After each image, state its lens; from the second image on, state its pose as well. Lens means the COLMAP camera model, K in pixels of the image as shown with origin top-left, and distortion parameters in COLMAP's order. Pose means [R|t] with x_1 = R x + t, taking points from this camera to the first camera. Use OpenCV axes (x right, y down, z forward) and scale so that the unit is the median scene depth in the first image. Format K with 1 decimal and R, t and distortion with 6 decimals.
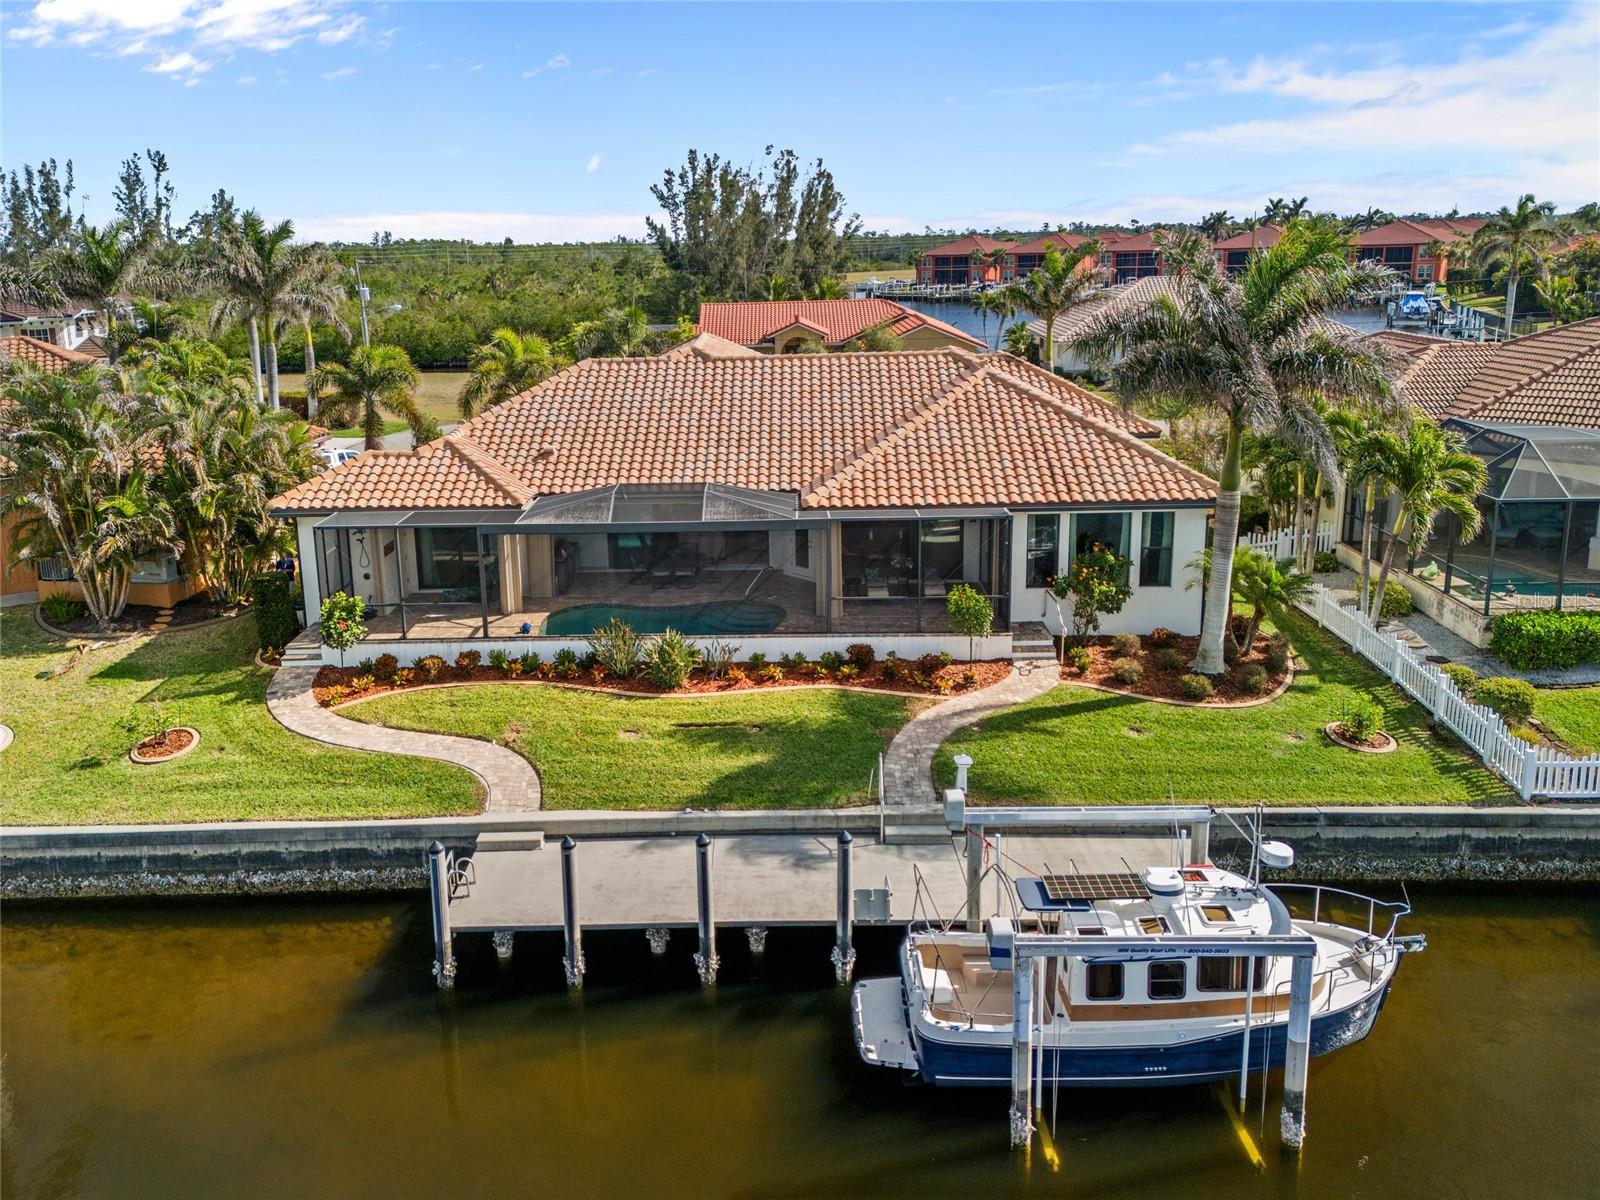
lens RADIAL K [[1179.3, 0, 746.8], [0, 1179.3, 595.8], [0, 0, 1]] dist [0.045173, -0.001983]
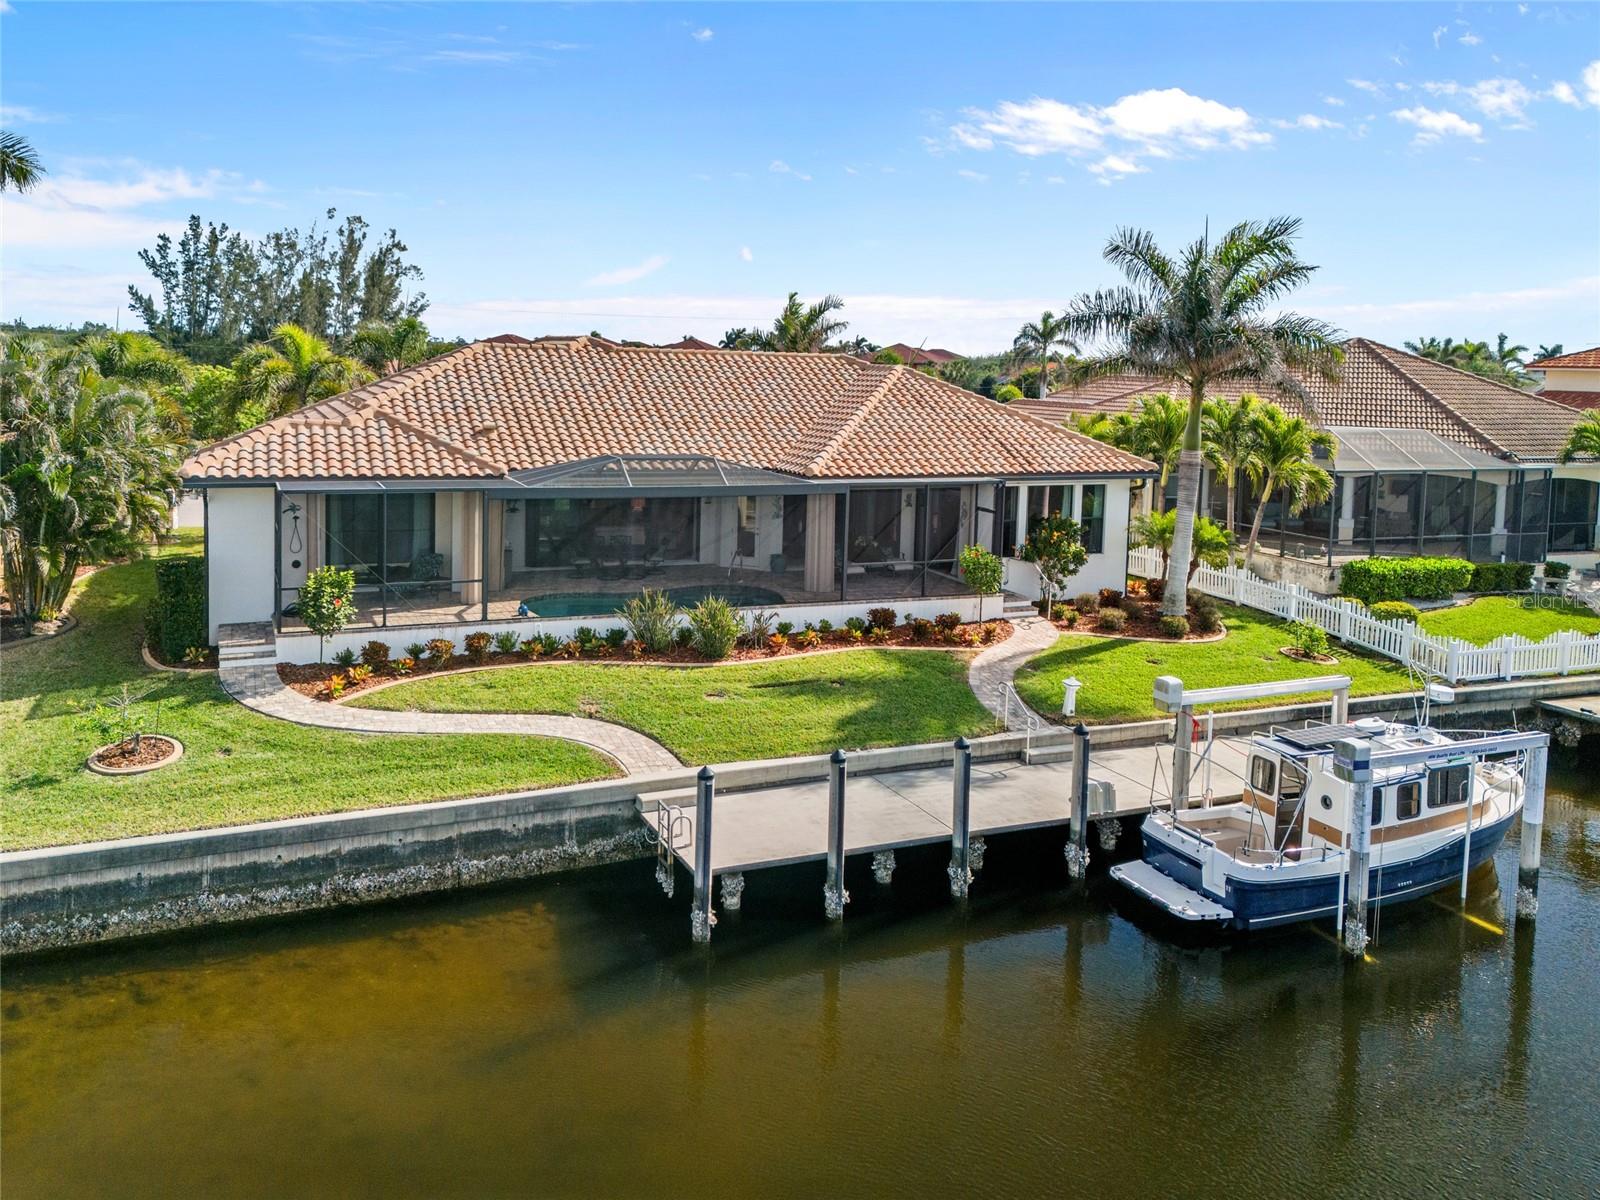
lens RADIAL K [[1235.5, 0, 798.6], [0, 1235.5, 533.5], [0, 0, 1]] dist [0.048121, -0.006962]
pose [[0.907855, -0.005862, 0.419243, -0.451406], [0.065219, 0.989706, -0.127391, 0.118716], [-0.414181, 0.142995, 0.898892, 0.076238]]
